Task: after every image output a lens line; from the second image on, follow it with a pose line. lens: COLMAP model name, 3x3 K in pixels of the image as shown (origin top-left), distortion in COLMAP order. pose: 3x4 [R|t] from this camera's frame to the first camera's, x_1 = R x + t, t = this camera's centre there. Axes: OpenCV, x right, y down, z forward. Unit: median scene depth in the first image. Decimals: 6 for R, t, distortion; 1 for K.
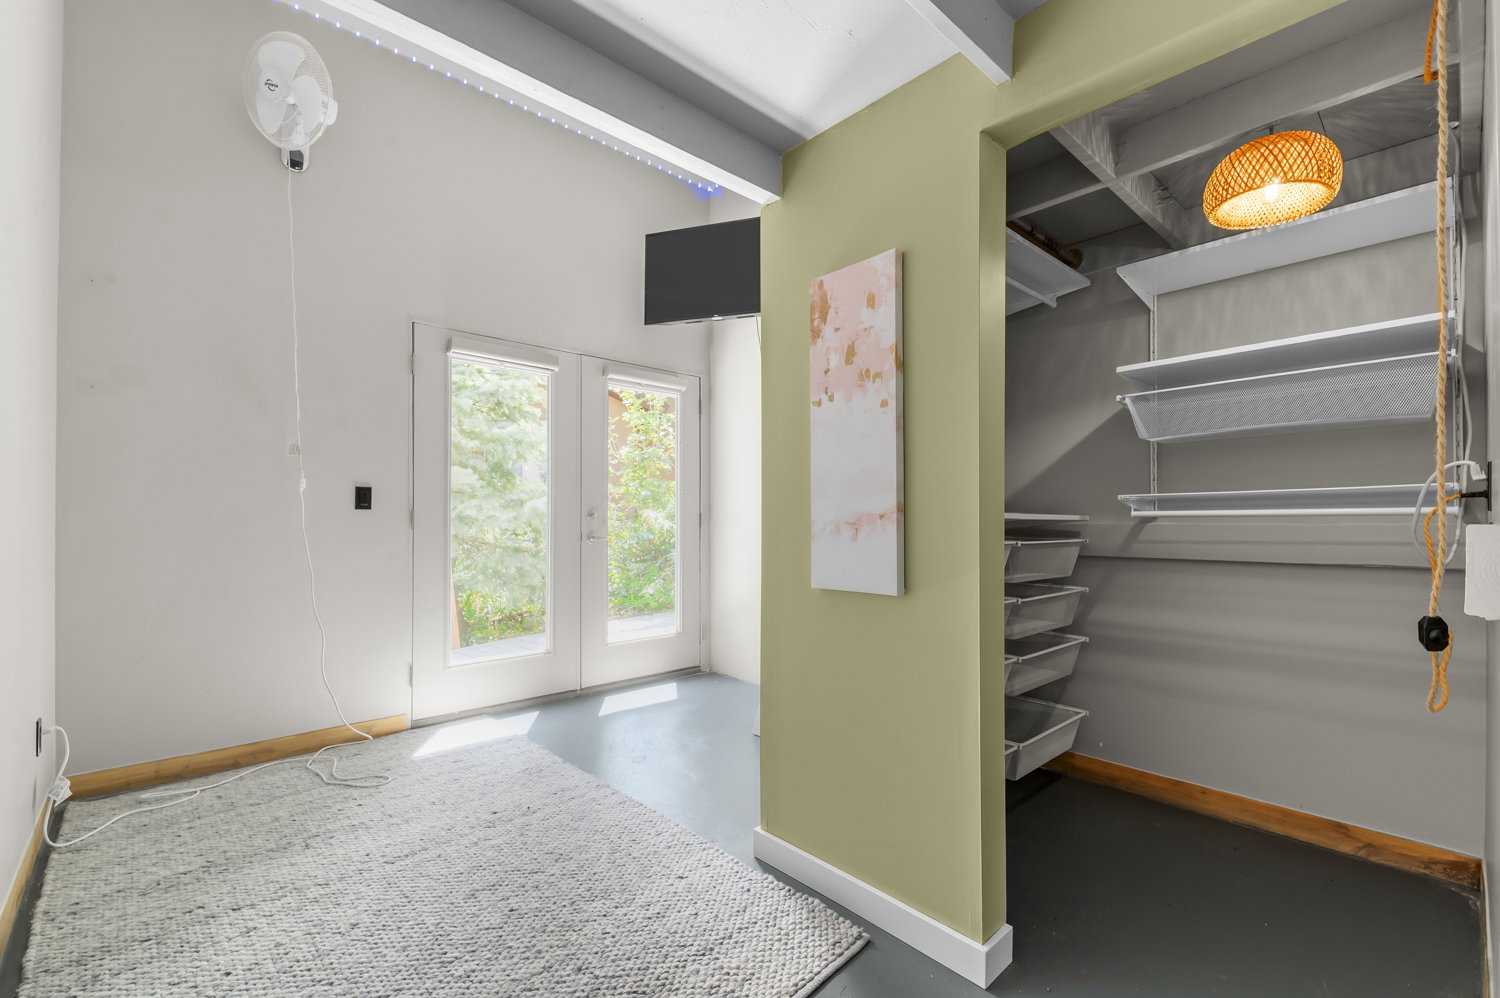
lens RADIAL K [[647.5, 0, 750.0], [0, 647.5, 499.0], [0, 0, 1]] dist [0.012347, -0.010203]
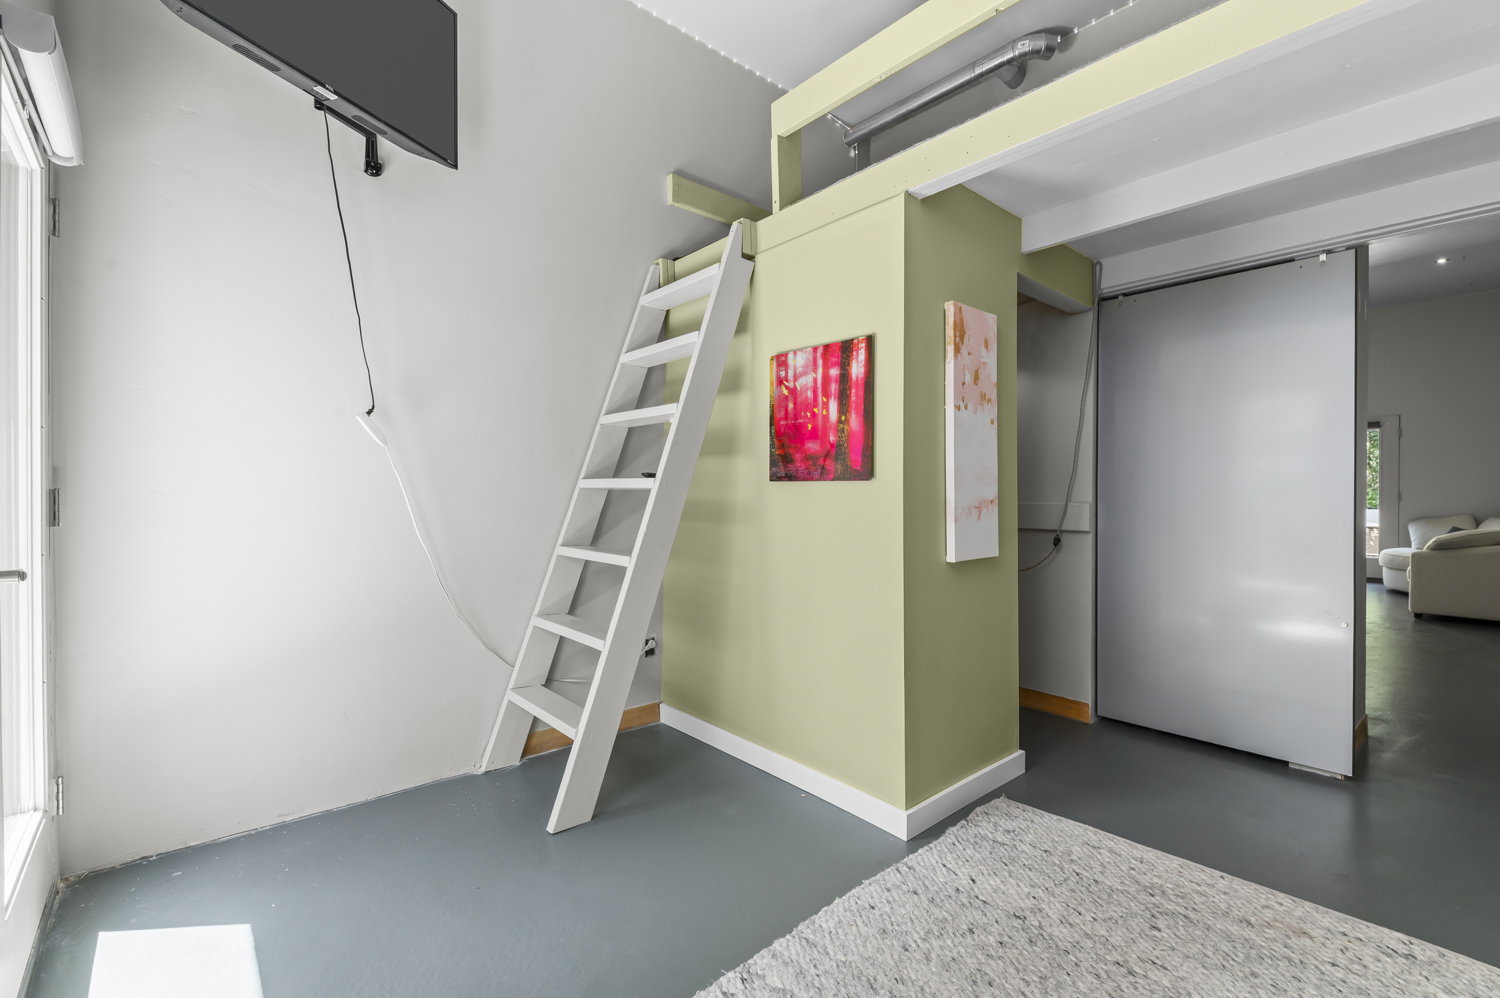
lens RADIAL K [[647.5, 0, 750.0], [0, 647.5, 499.0], [0, 0, 1]] dist [0.012347, -0.010203]
pose [[0.021194, 0.005777, 0.999759, -1.132042], [-0.021236, 0.999760, -0.005327, 0.036940], [-0.999550, -0.021118, 0.021312, 1.391248]]
